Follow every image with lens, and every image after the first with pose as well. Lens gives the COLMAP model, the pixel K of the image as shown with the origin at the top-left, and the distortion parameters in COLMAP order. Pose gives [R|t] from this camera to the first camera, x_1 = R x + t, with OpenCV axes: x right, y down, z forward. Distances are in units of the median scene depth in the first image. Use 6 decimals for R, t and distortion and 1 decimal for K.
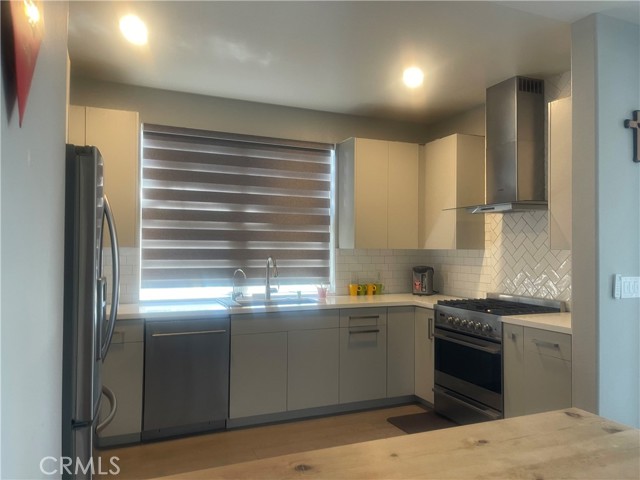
lens RADIAL K [[484.7, 0, 318.4], [0, 484.7, 240.1], [0, 0, 1]] dist [0.002678, -0.002077]
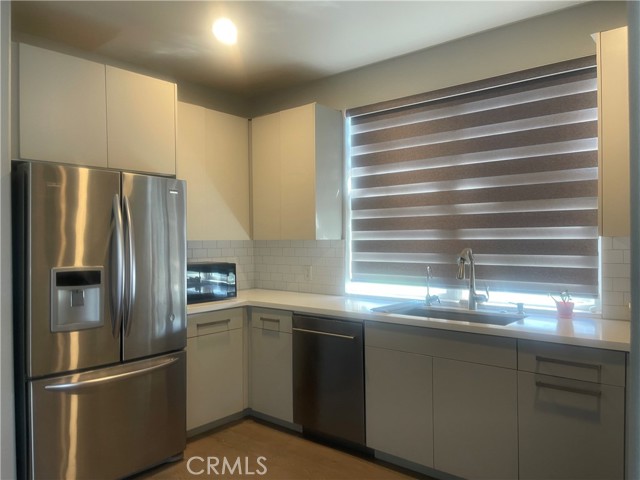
lens RADIAL K [[484.7, 0, 318.4], [0, 484.7, 240.1], [0, 0, 1]] dist [0.002678, -0.002077]
pose [[0.424373, -0.010927, -0.905422, 0.448276], [0.024822, 0.999692, -0.000431, 0.014637], [0.905147, -0.022292, 0.424513, 0.494421]]
